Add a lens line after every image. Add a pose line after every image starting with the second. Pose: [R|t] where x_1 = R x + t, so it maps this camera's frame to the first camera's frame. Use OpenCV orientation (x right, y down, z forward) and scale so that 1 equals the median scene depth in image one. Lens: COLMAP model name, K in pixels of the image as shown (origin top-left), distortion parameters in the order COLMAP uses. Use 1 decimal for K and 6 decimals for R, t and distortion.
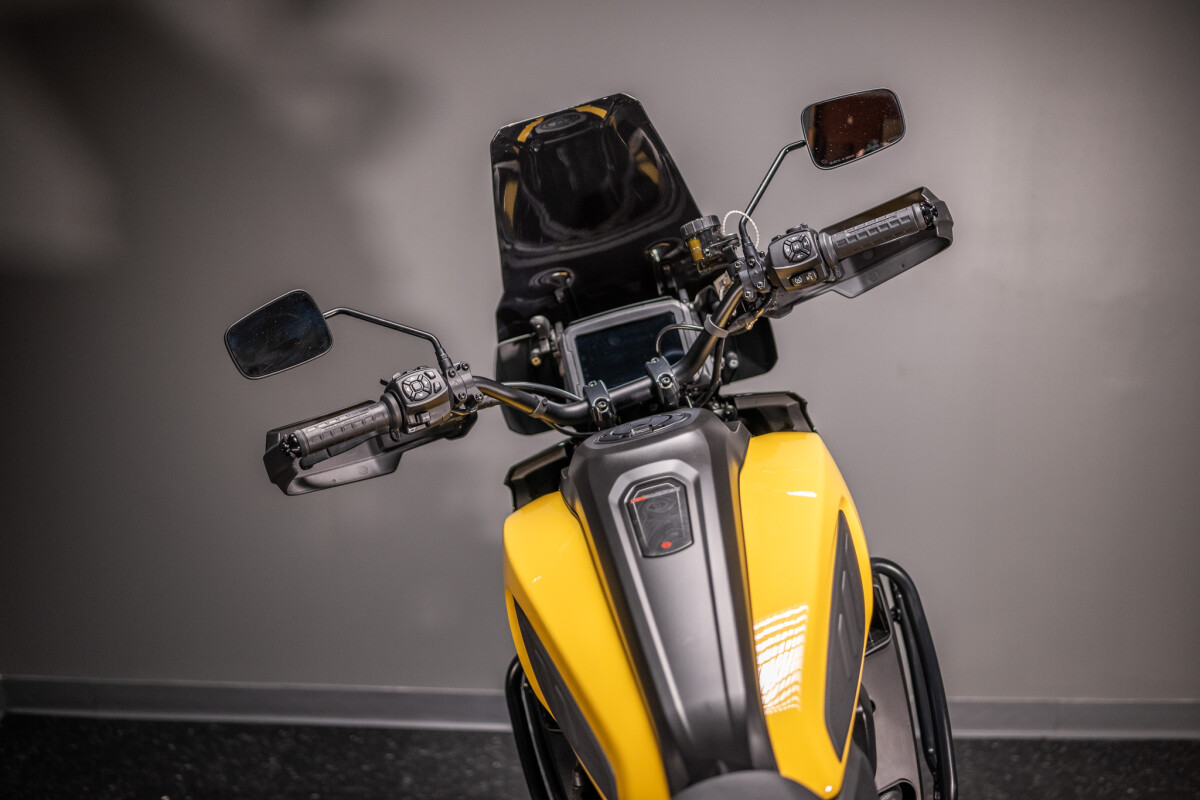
lens RADIAL K [[1181.8, 0, 597.8], [0, 1181.8, 396.1], [0, 0, 1]] dist [-0.045616, 0.000000]
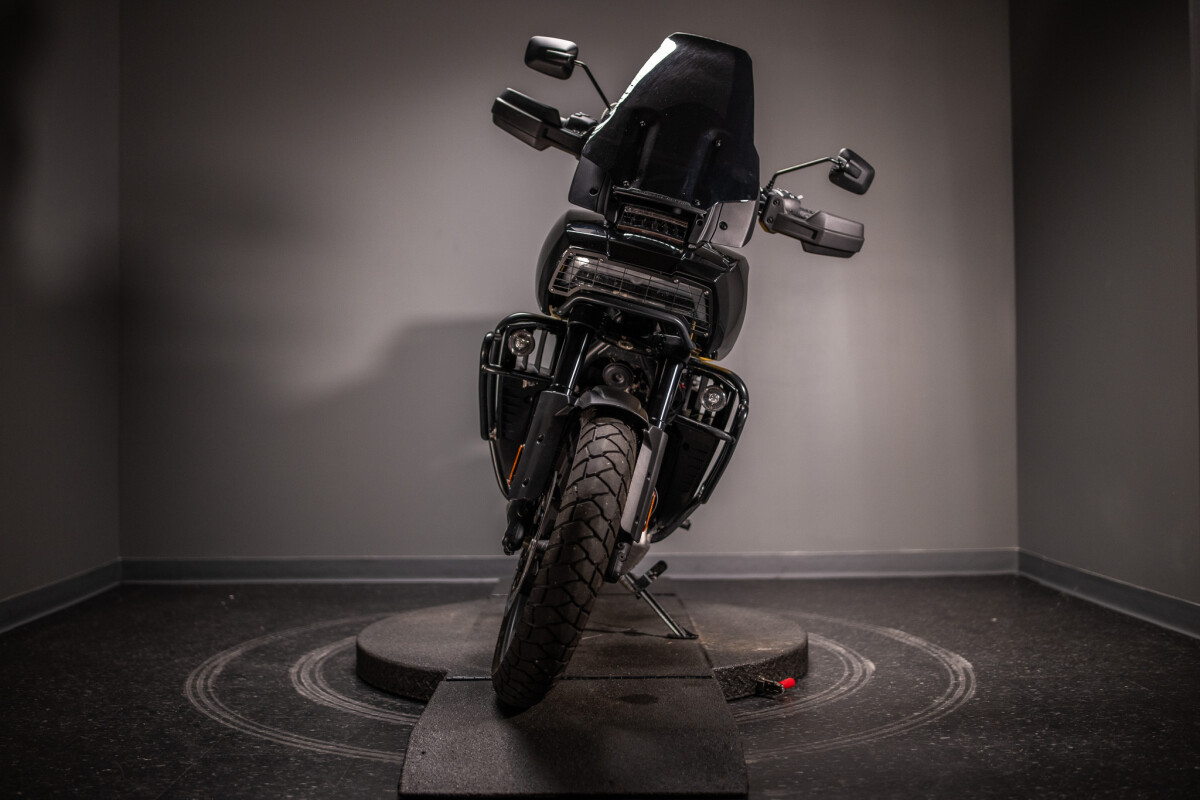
lens RADIAL K [[1181.8, 0, 597.5], [0, 1181.8, 398.6], [0, 0, 1]] dist [-0.045616, 0.000000]
pose [[0.999240, -0.014936, 0.036002, 0.153302], [0.024065, 0.963007, -0.268400, 0.910880], [-0.030661, 0.269062, 0.962635, -1.169898]]
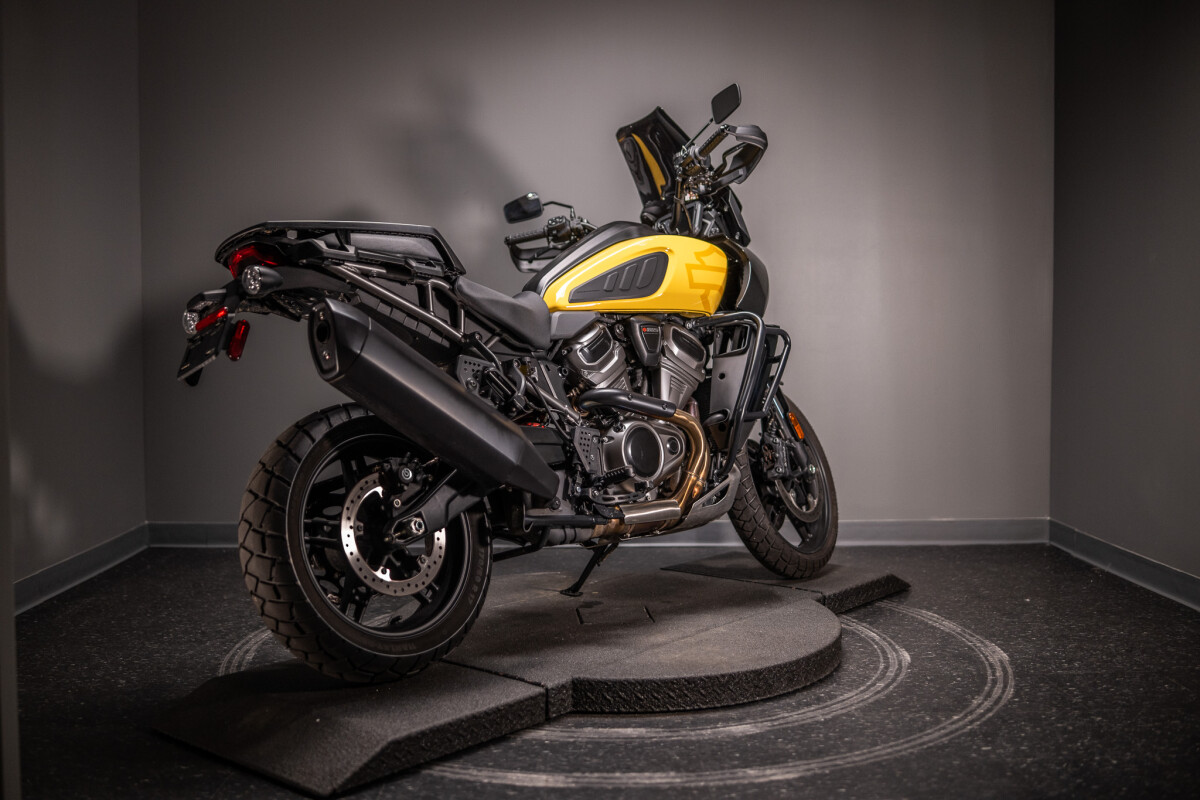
lens RADIAL K [[1181.8, 0, 599.1], [0, 1181.8, 390.6], [0, 0, 1]] dist [-0.045616, 0.000000]
pose [[0.999673, -0.010795, 0.023189, 0.123531], [0.015498, 0.976856, -0.213335, 0.797551], [-0.020349, 0.213625, 0.976704, -1.158395]]
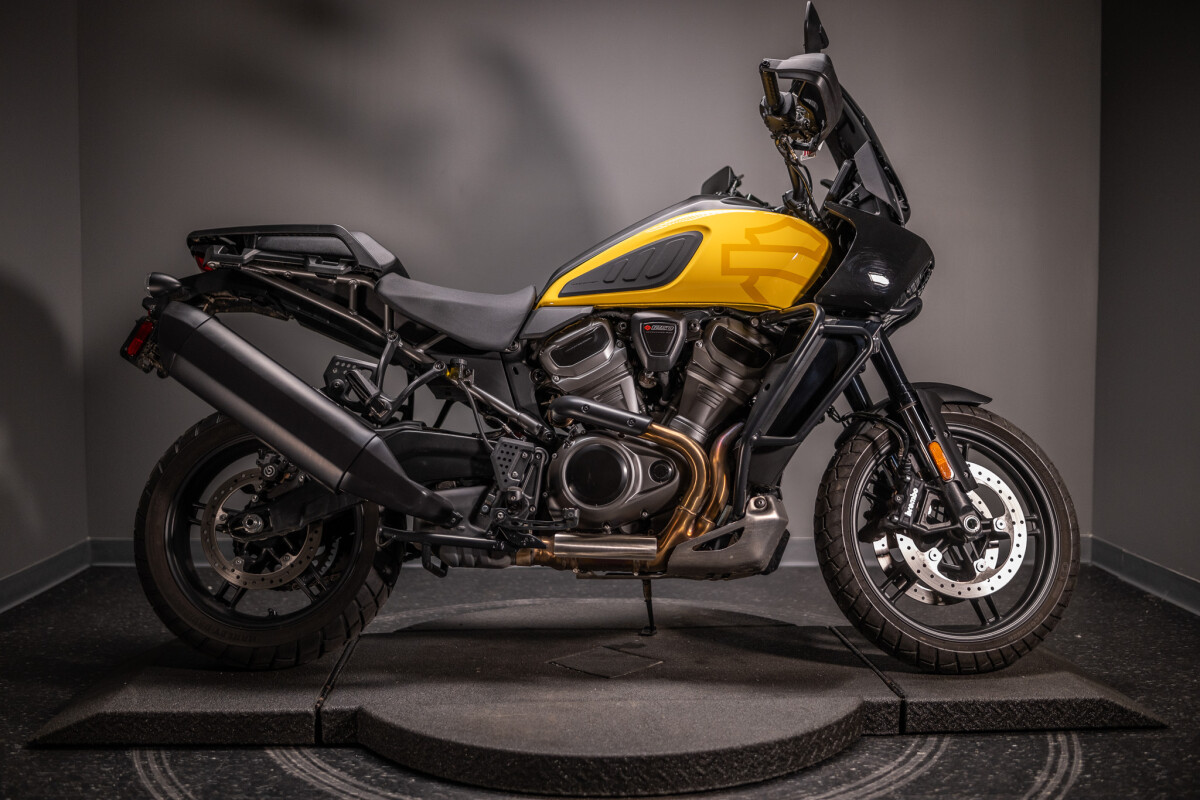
lens RADIAL K [[1181.8, 0, 597.2], [0, 1181.8, 402.5], [0, 0, 1]] dist [-0.045616, 0.000000]
pose [[0.999723, -0.009481, 0.021560, 0.148258], [0.013535, 0.980416, -0.196473, 0.705865], [-0.019275, 0.196710, 0.980272, -0.855639]]
